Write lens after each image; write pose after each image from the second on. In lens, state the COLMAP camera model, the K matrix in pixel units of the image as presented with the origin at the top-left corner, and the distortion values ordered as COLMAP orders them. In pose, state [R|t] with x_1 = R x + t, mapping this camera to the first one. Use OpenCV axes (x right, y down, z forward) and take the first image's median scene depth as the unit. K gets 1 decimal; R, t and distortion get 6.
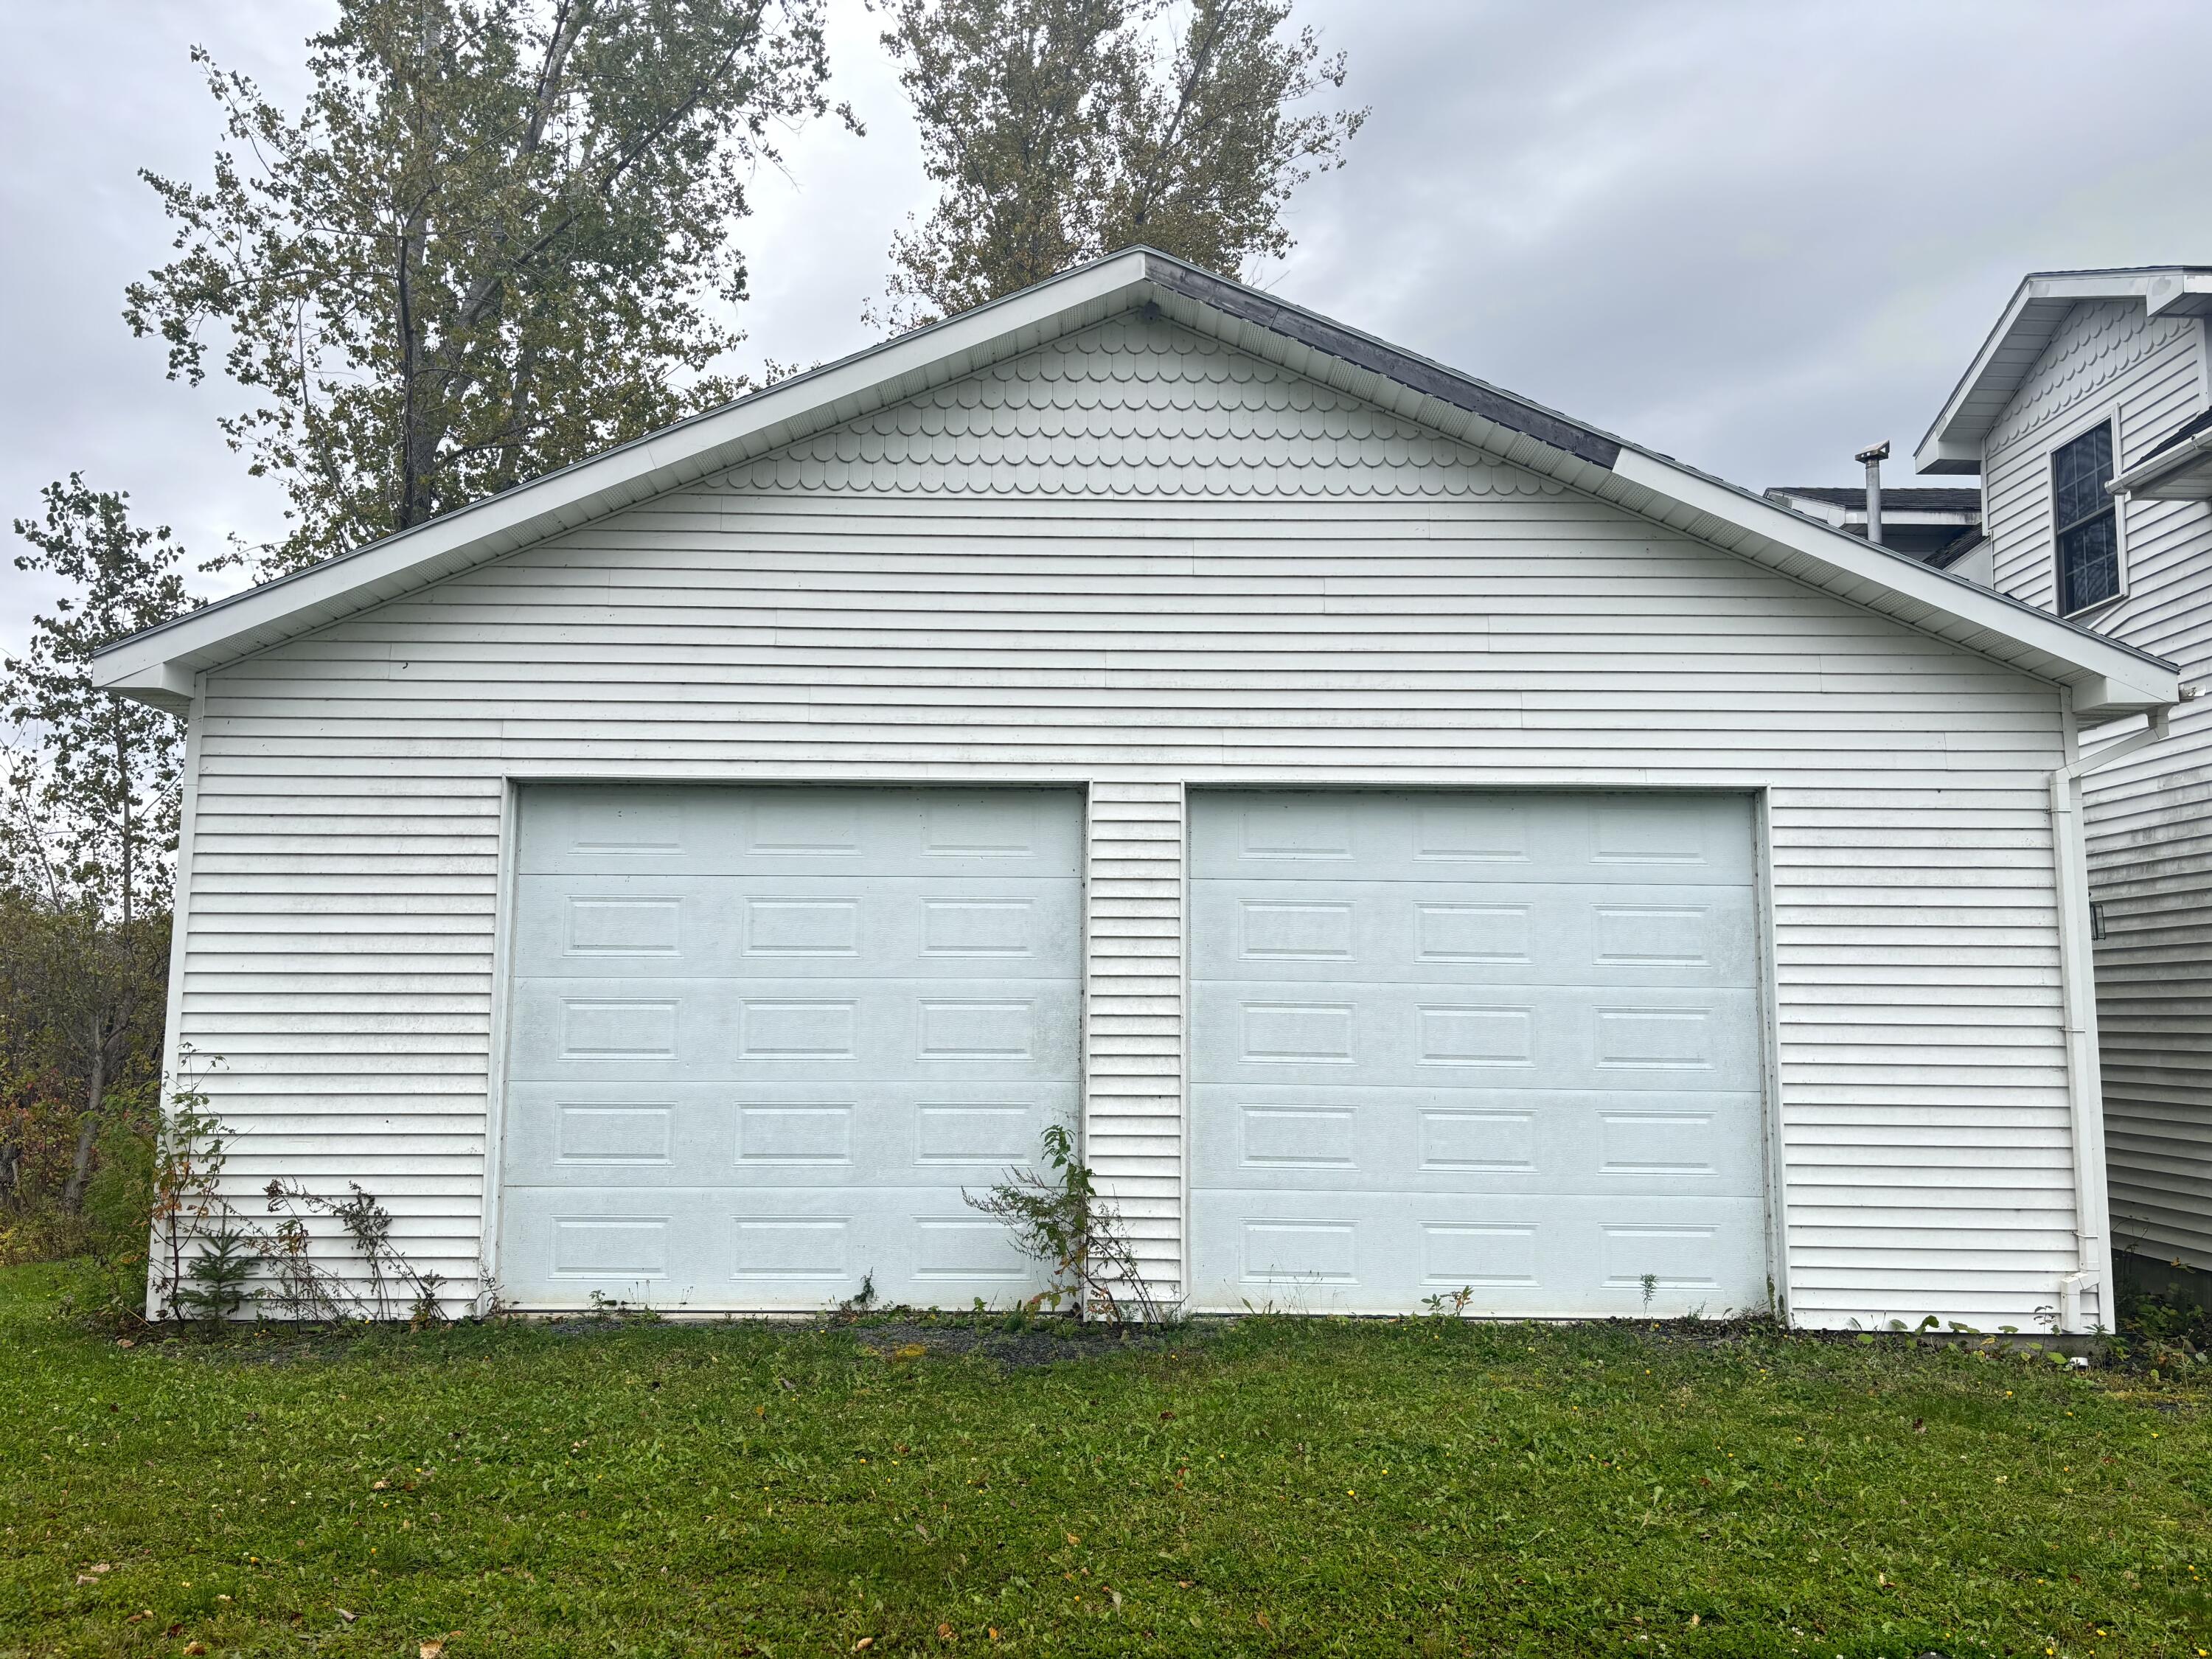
lens RADIAL K [[1692.4, 0, 1106.0], [0, 1692.4, 829.5], [0, 0, 1]] dist [0.116794, -0.169052]
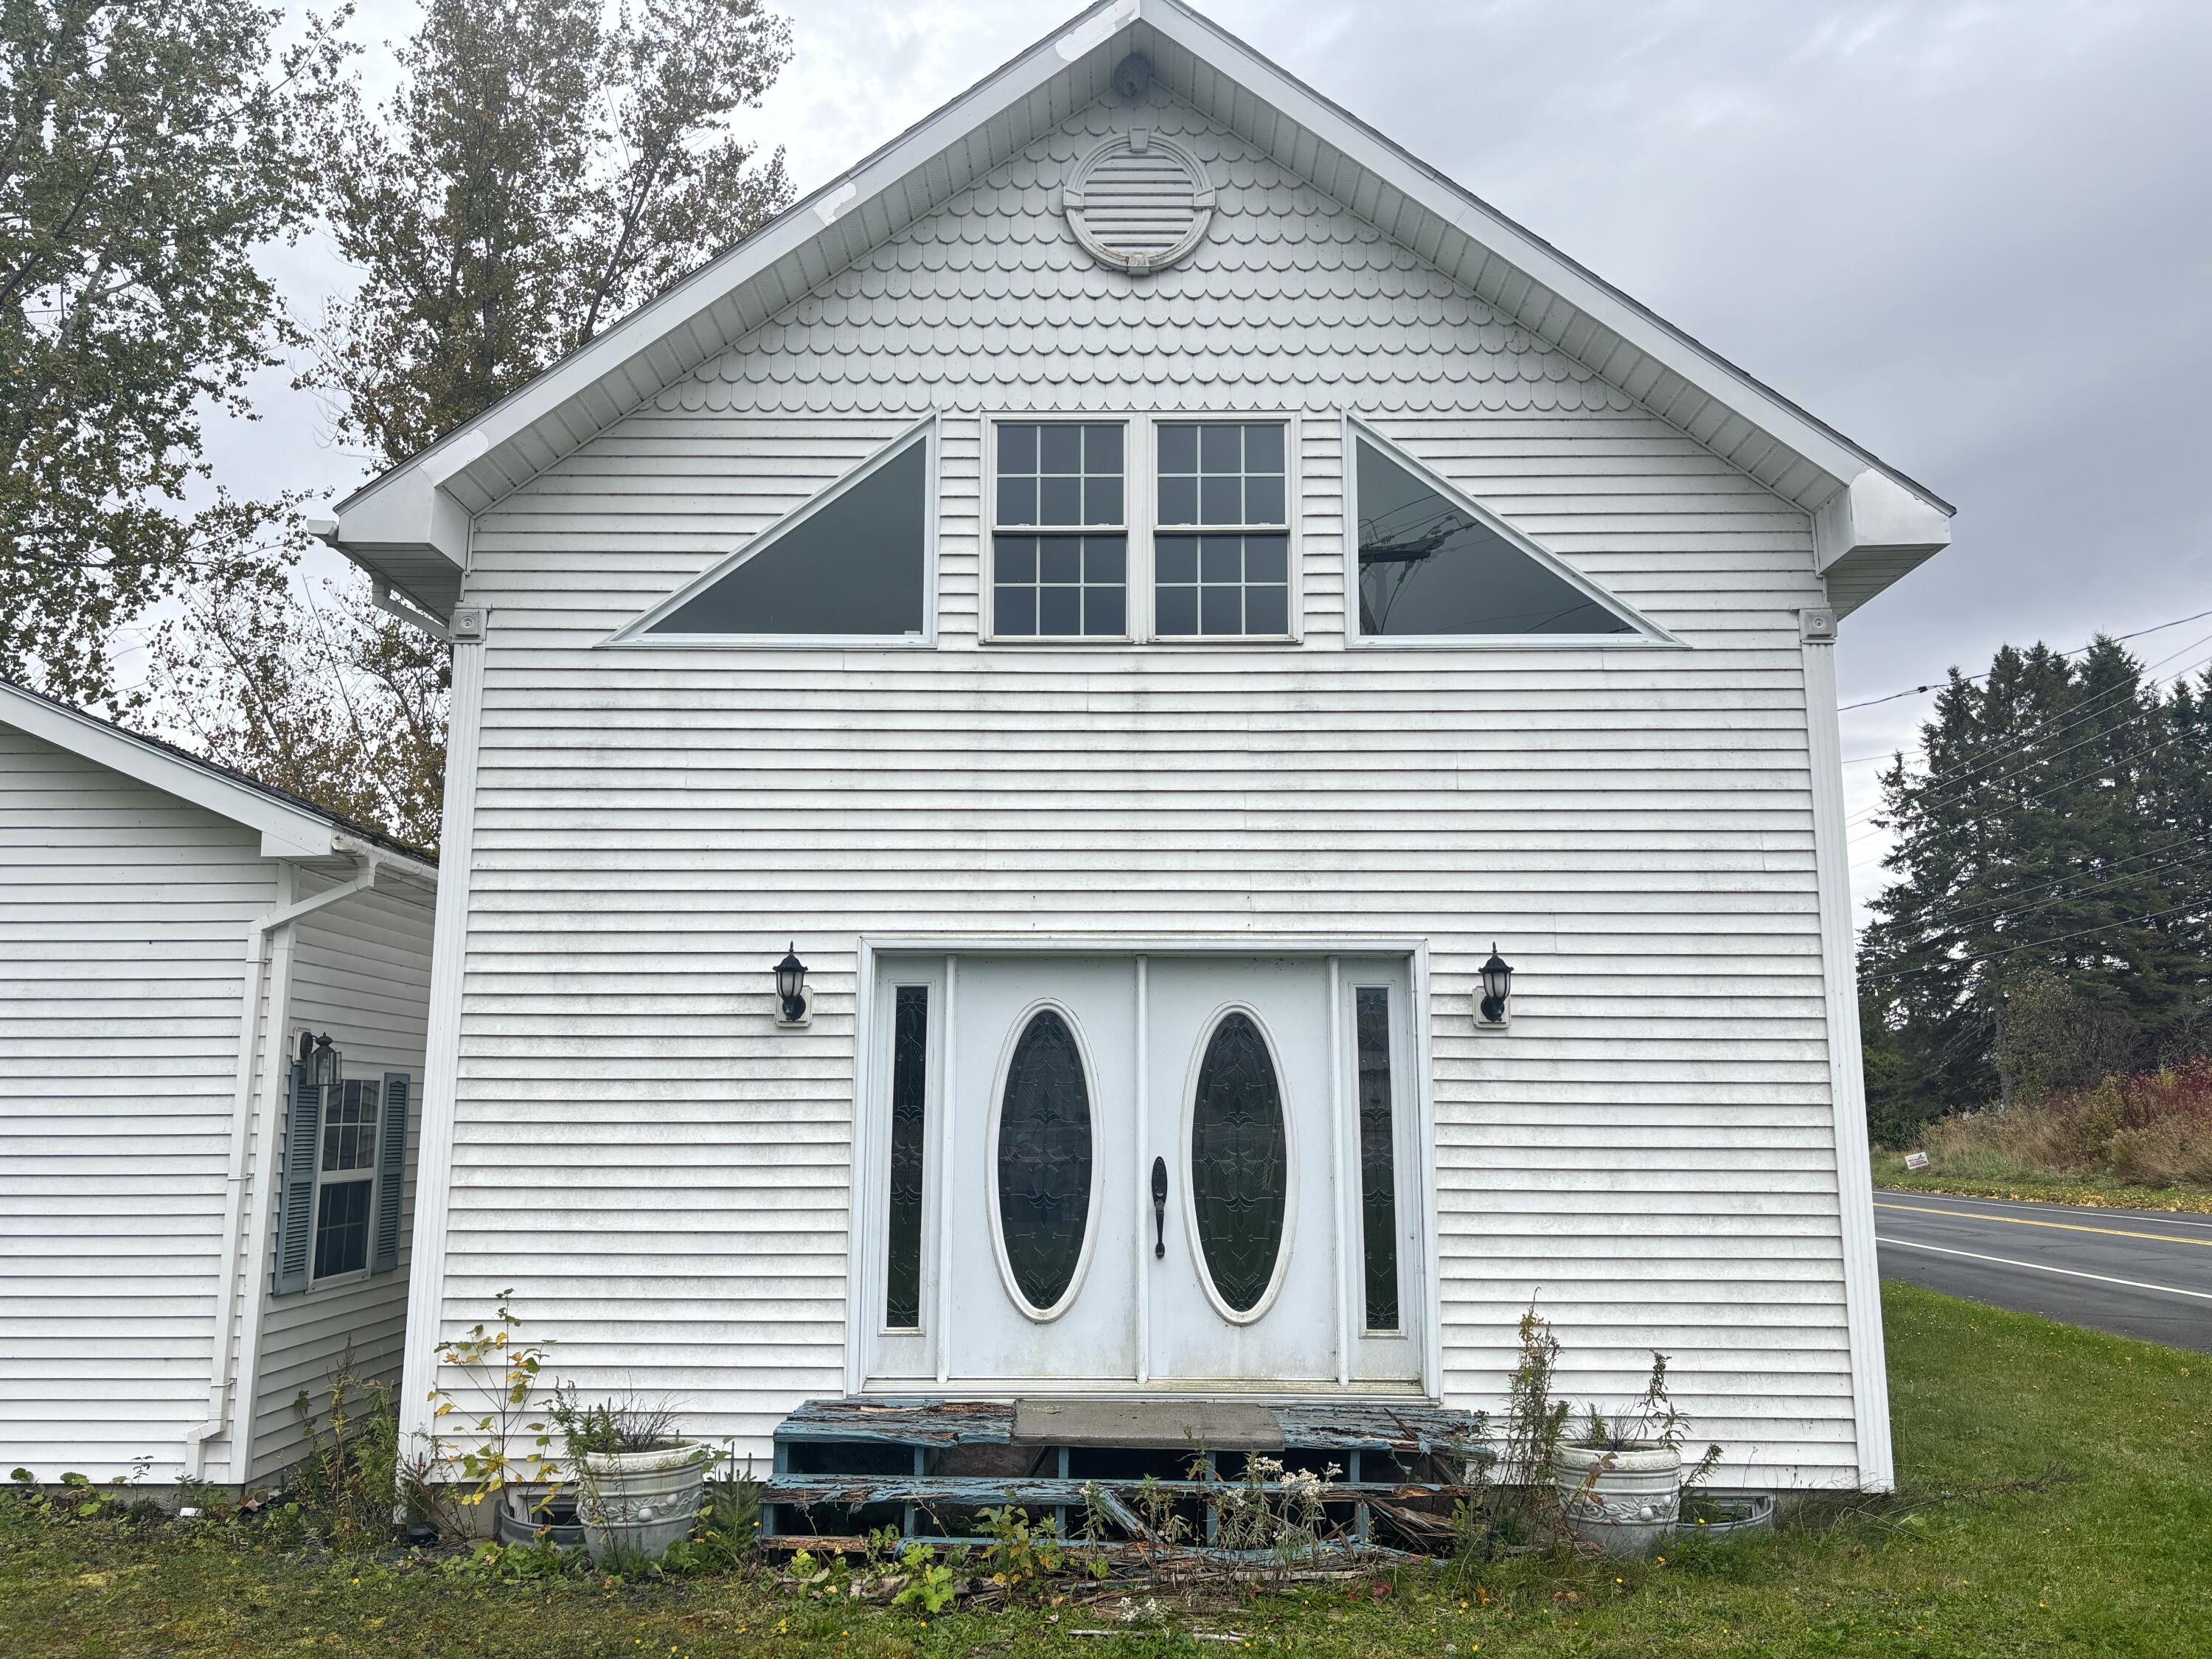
lens RADIAL K [[1693.7, 0, 1106.0], [0, 1693.7, 829.5], [0, 0, 1]] dist [0.052400, -0.039558]
pose [[0.999930, -0.010572, 0.005293, 1.044336], [0.010838, 0.998528, -0.053137, -0.029043], [-0.004724, 0.053190, 0.998573, -0.026249]]
